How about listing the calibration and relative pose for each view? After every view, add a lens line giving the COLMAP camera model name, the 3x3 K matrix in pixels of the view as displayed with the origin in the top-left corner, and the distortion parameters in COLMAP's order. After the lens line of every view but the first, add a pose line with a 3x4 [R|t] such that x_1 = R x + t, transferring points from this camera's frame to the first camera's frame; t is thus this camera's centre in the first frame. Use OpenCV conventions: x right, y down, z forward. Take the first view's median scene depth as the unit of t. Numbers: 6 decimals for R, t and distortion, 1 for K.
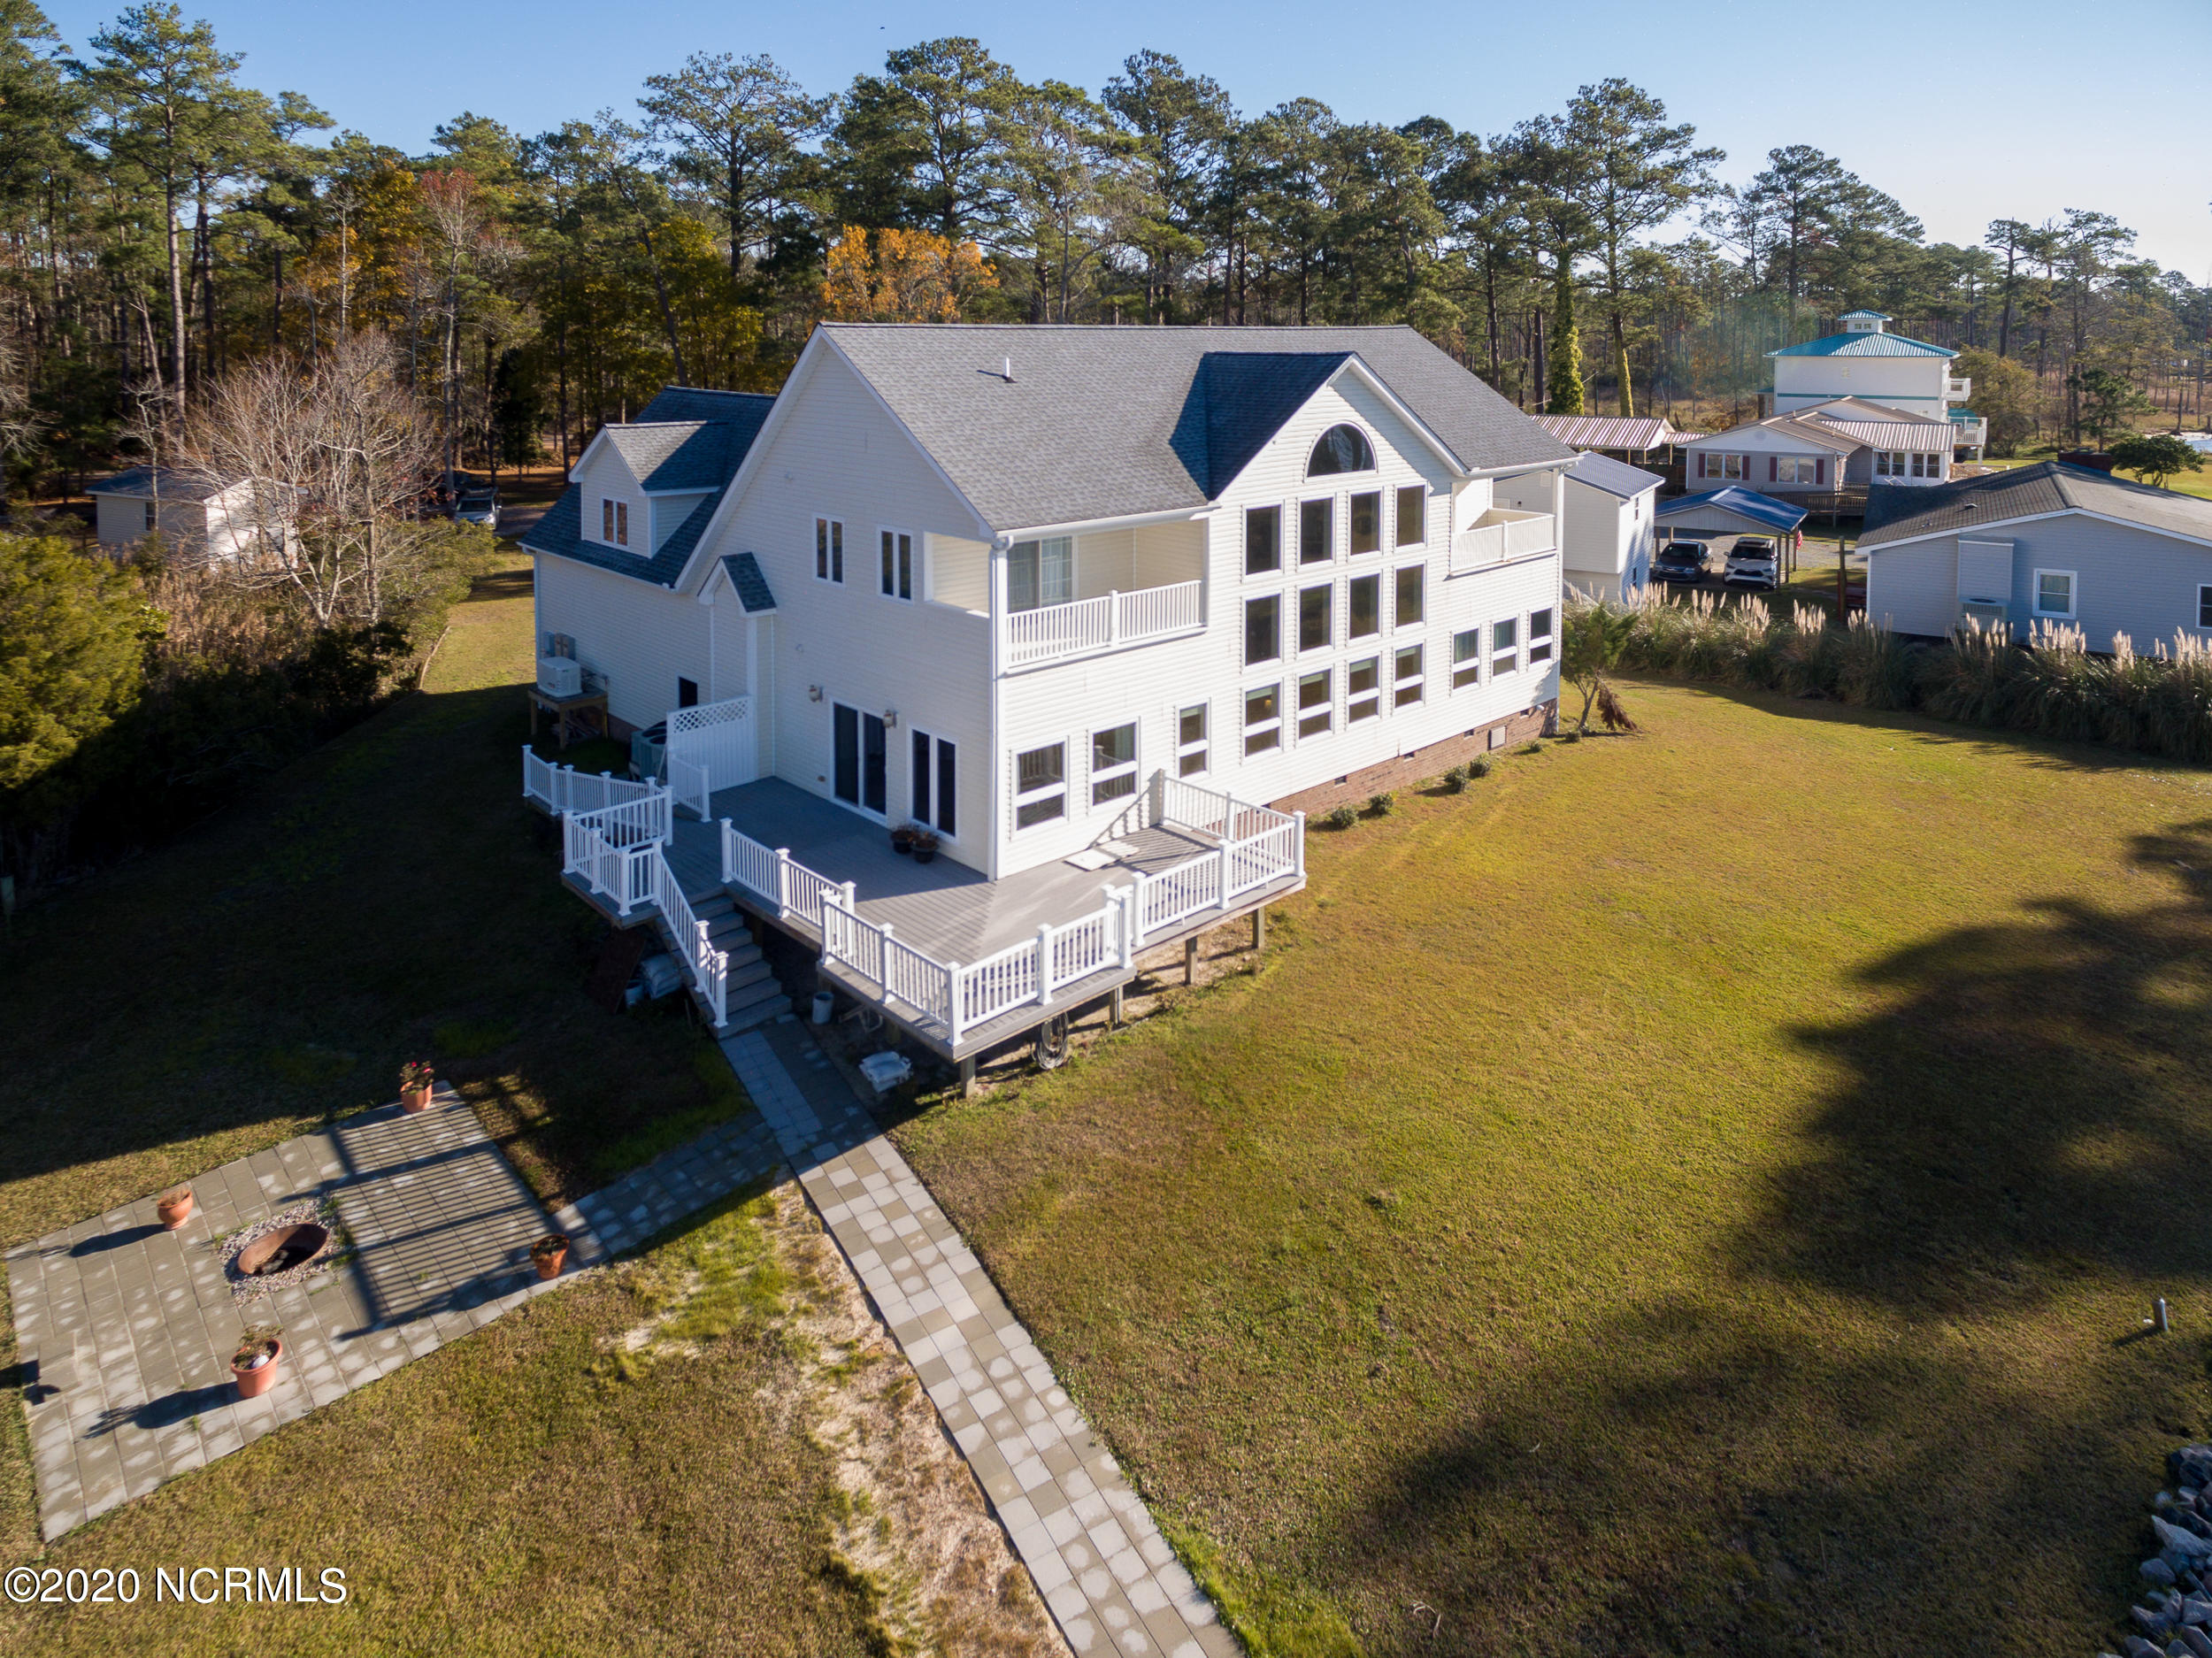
lens RADIAL K [[1380.1, 0, 1115.8], [0, 1380.1, 418.3], [0, 0, 1]] dist [0.002352, 0.000248]
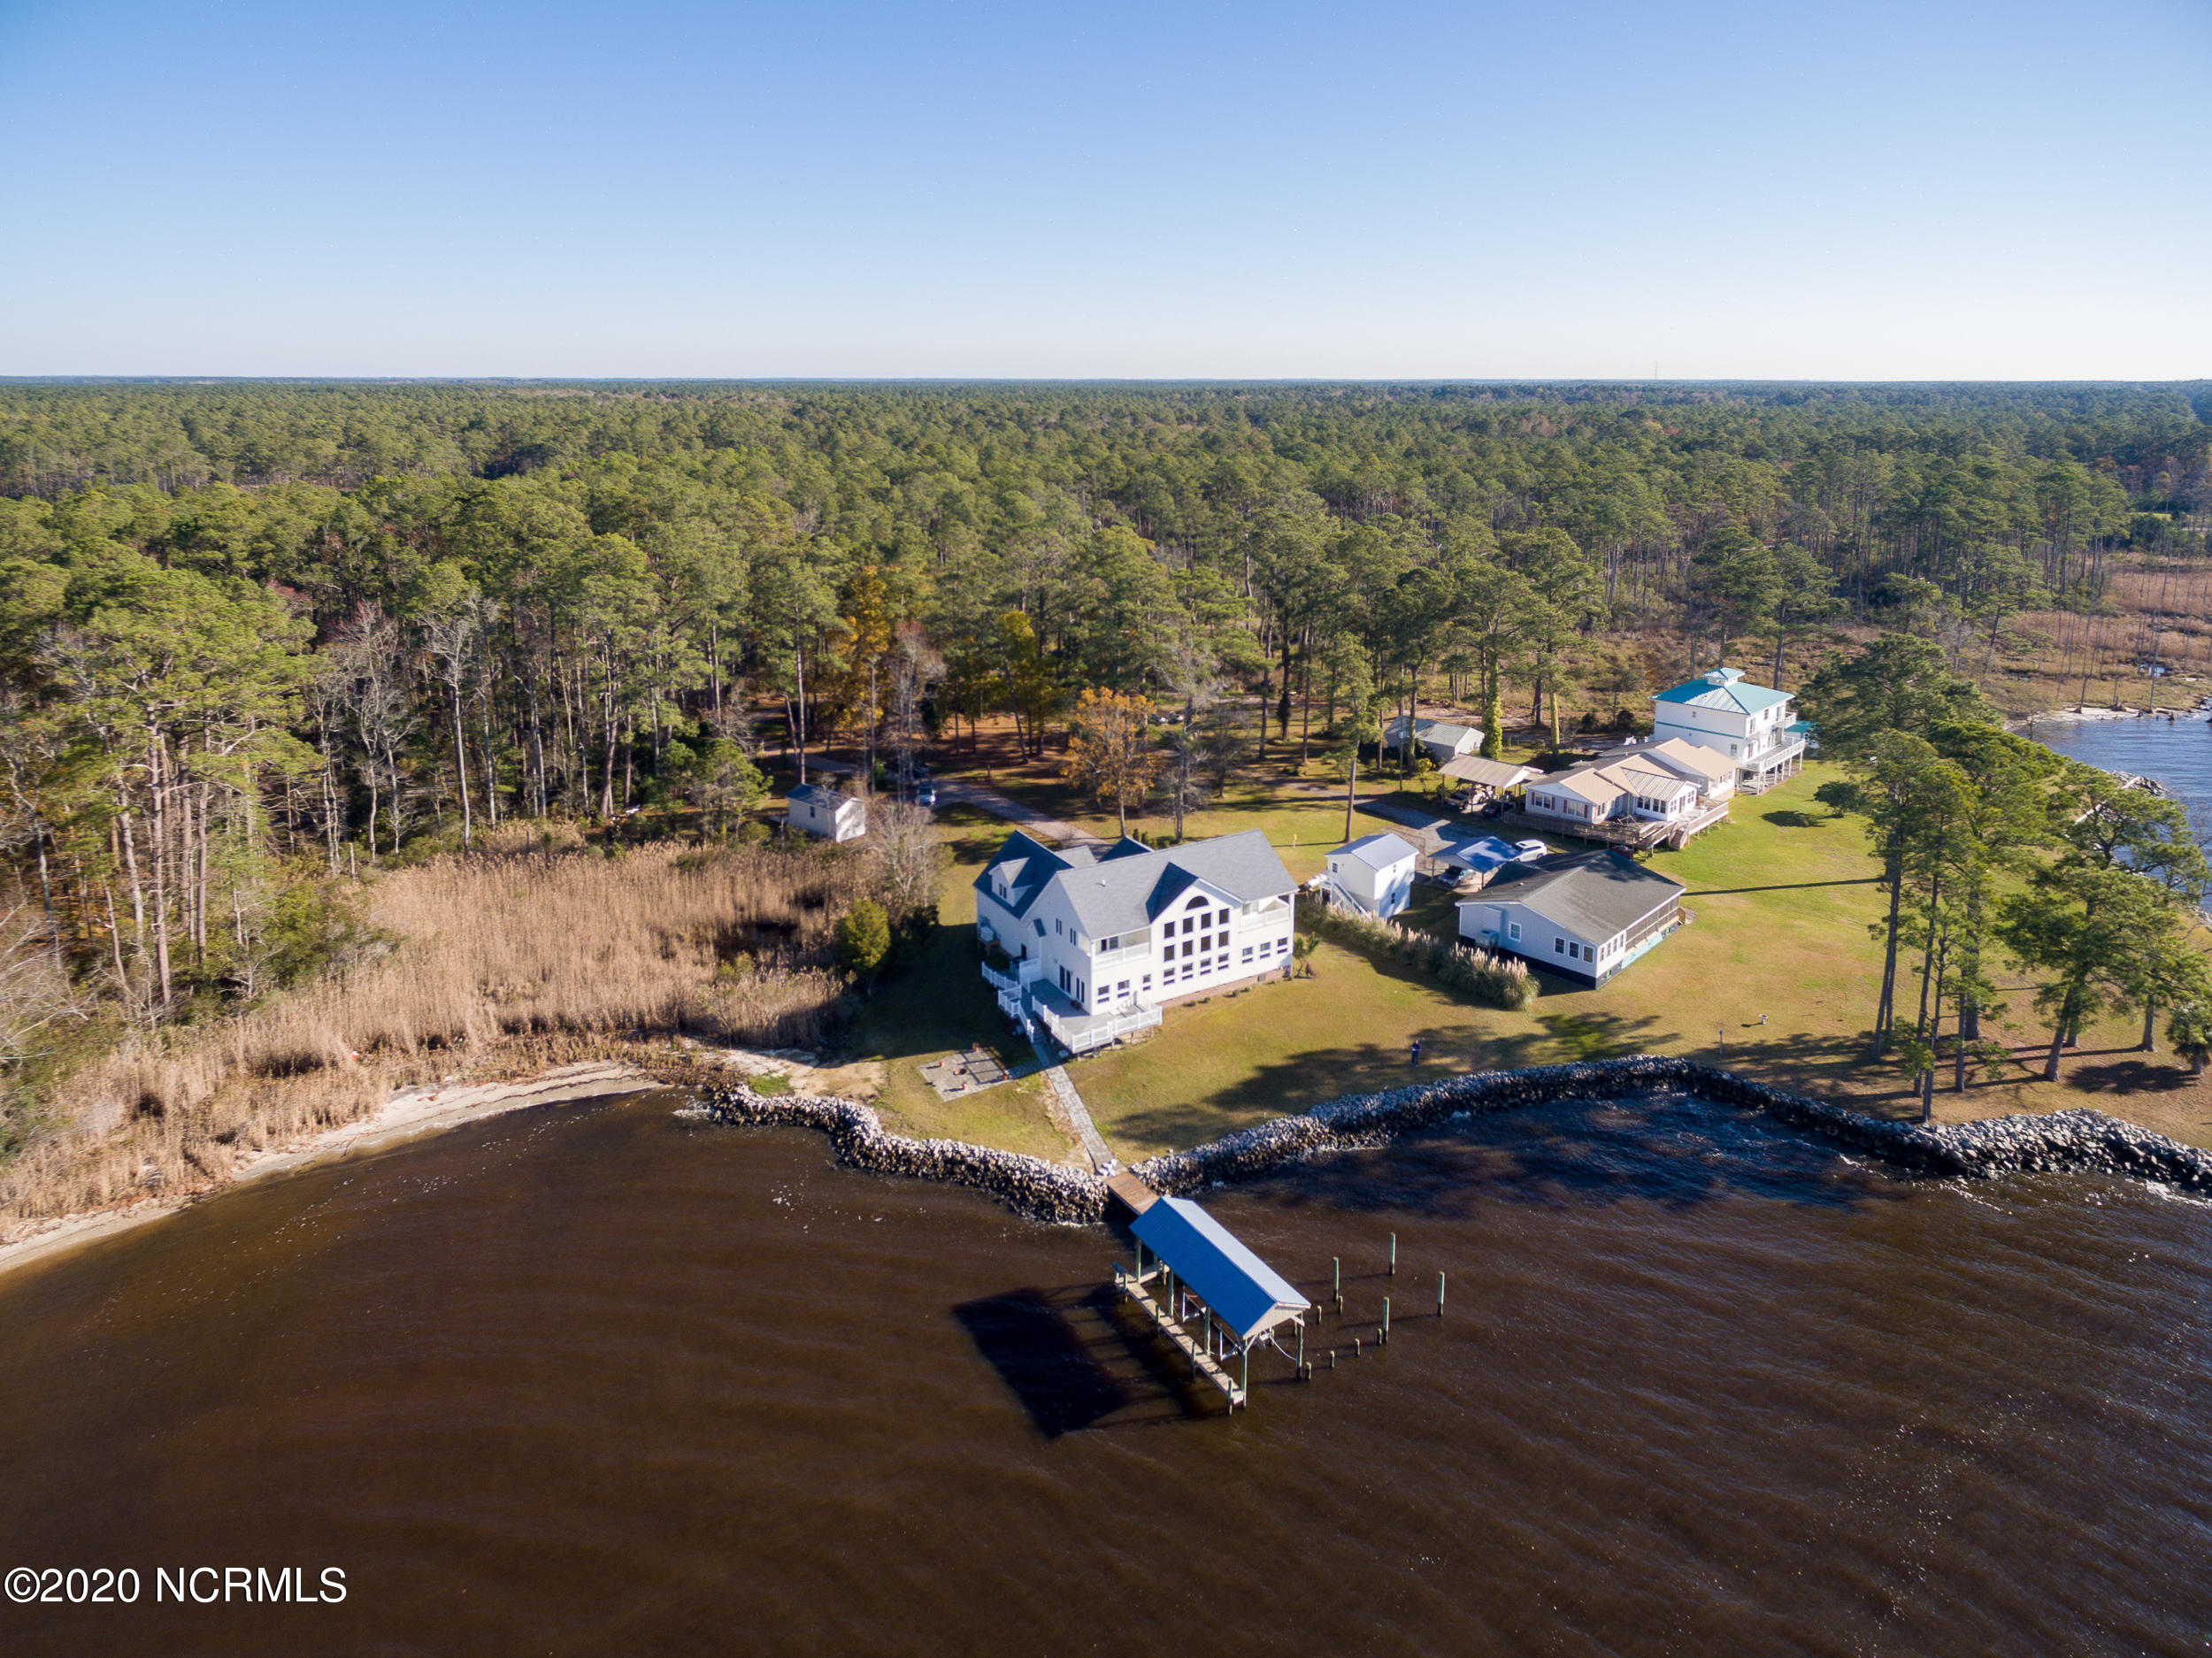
lens RADIAL K [[1335.1, 0, 1111.7], [0, 1335.1, 516.3], [0, 0, 1]] dist [0.006069, 0.004012]
pose [[0.975764, 0.017531, -0.218123, 0.719837], [-0.011023, 0.999458, 0.031015, -1.142731], [0.218548, -0.027859, 0.975428, -2.550323]]
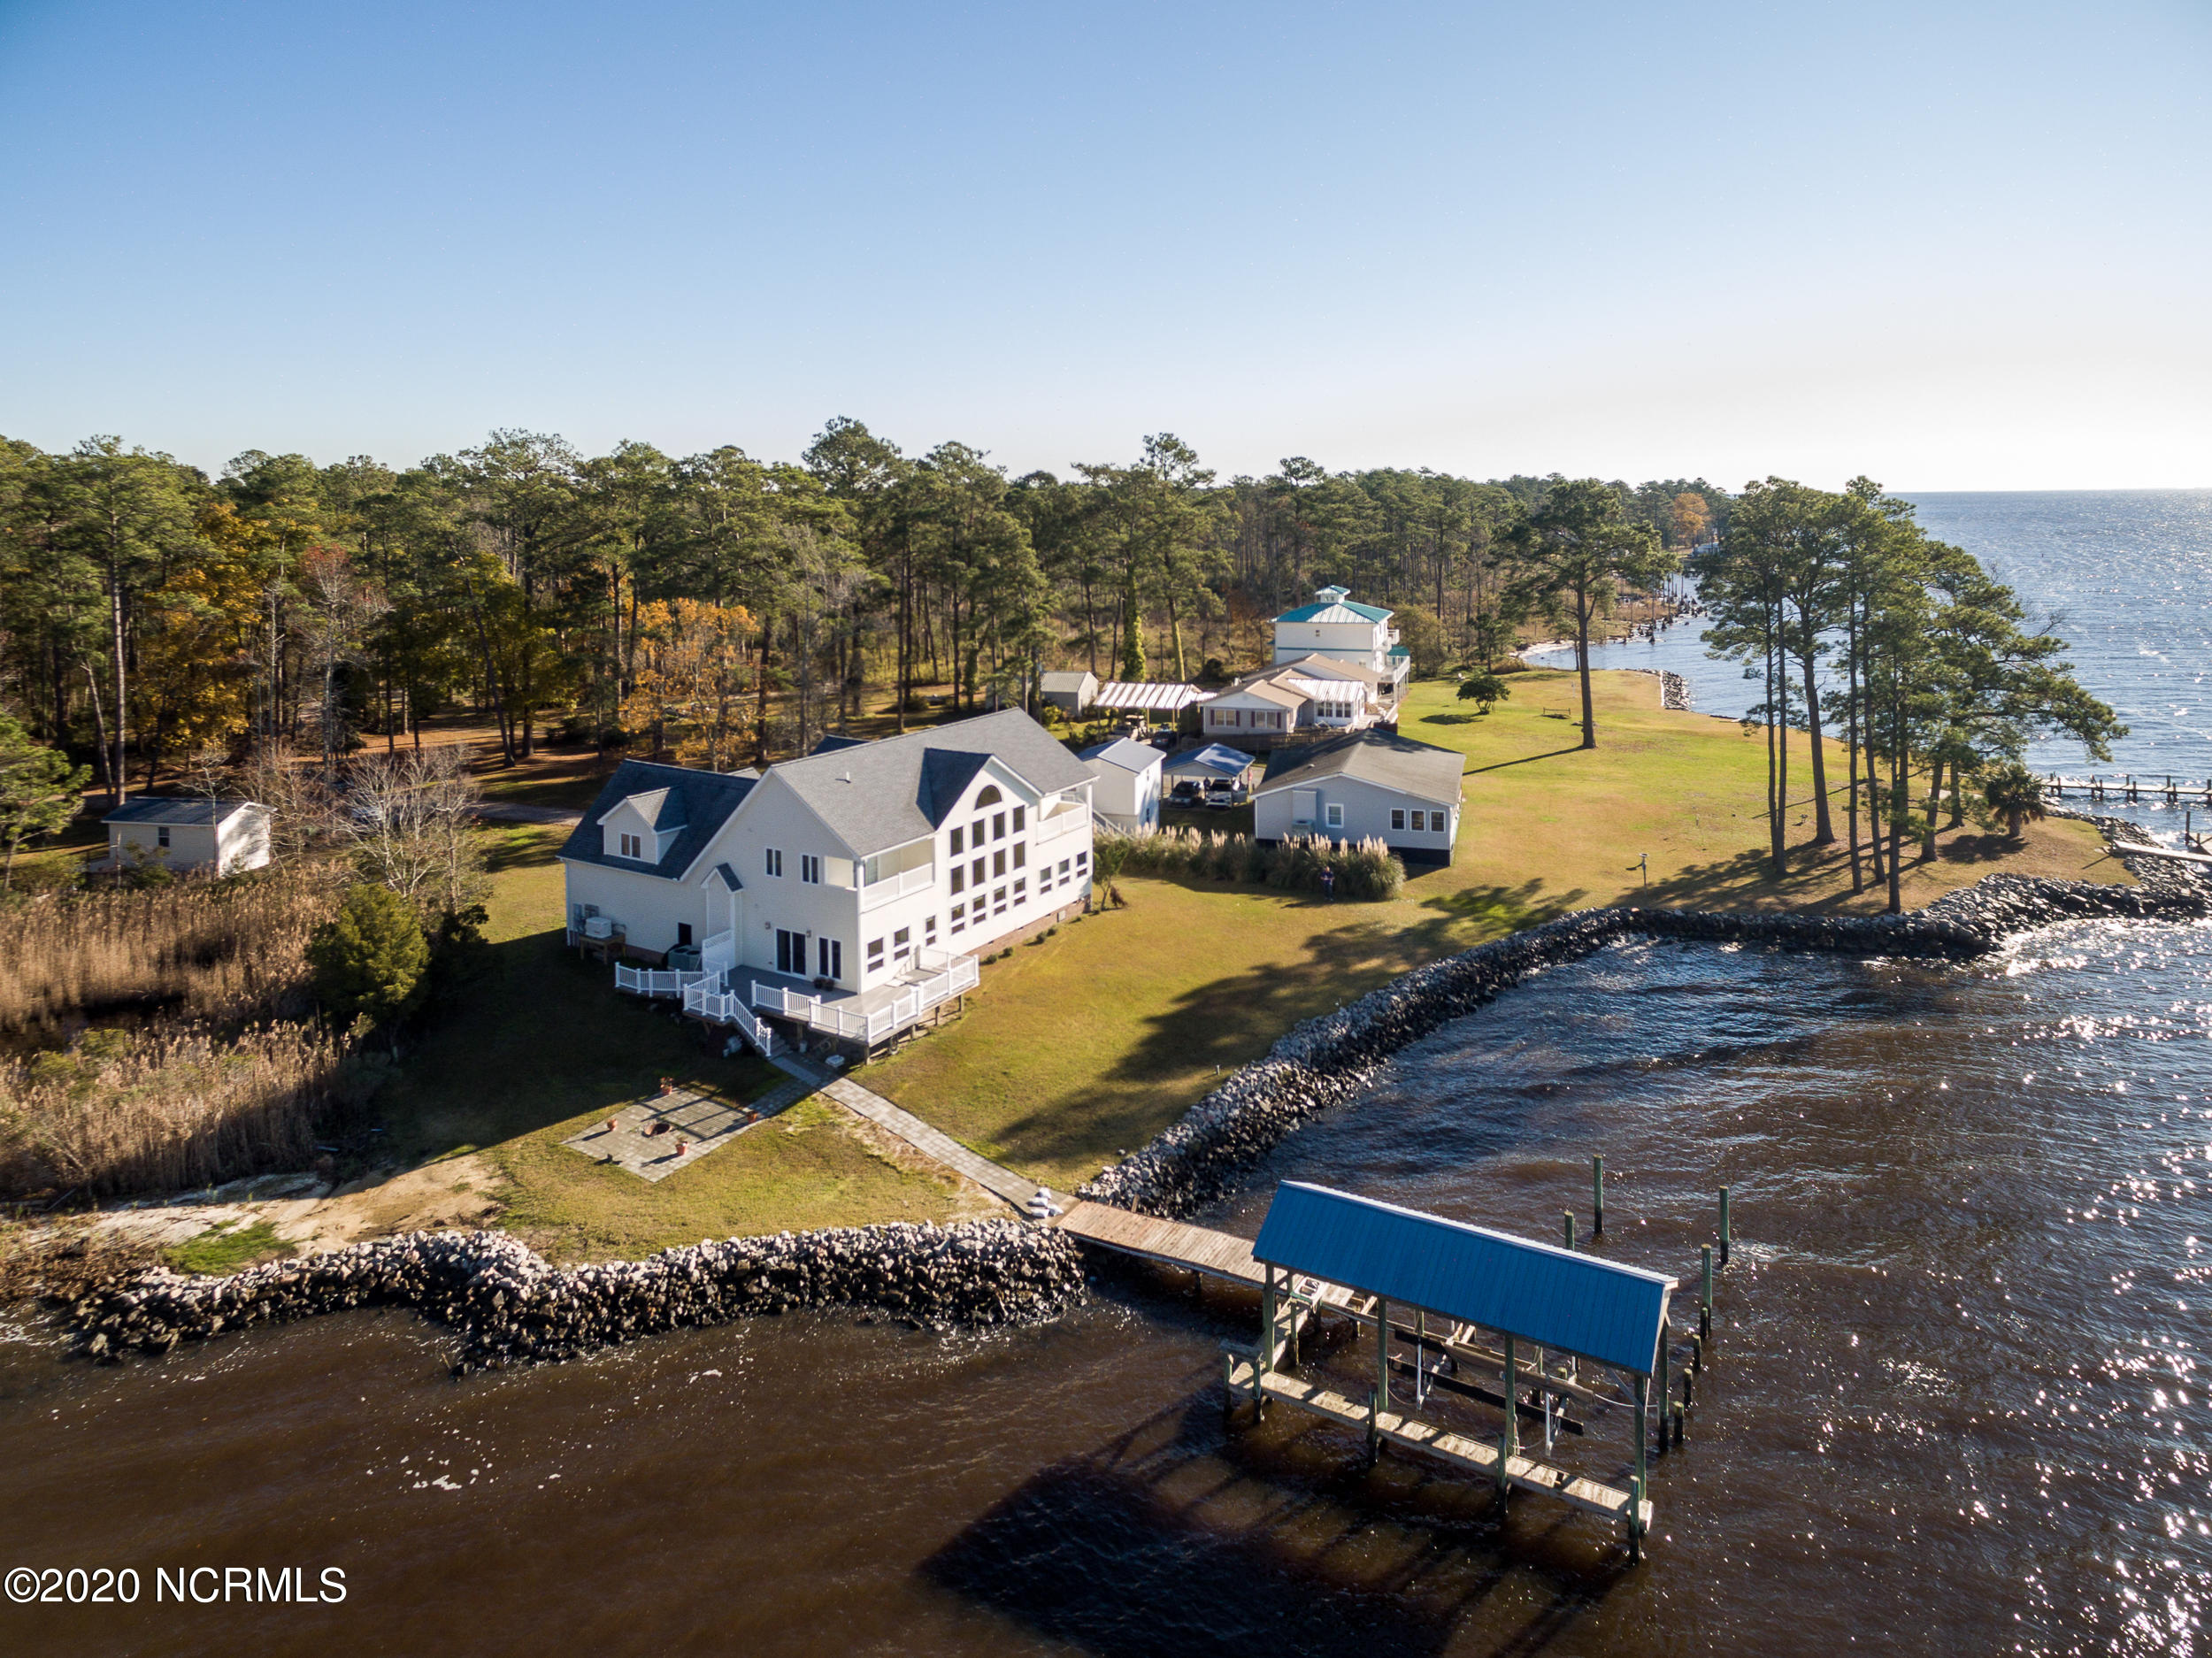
lens RADIAL K [[1349.0, 0, 1114.9], [0, 1349.0, 456.5], [0, 0, 1]] dist [0.007732, 0.001346]
pose [[0.965846, -0.003953, 0.259088, -0.227497], [0.029400, 0.995099, -0.094415, -0.340102], [-0.257445, 0.098807, 0.961228, -1.356670]]
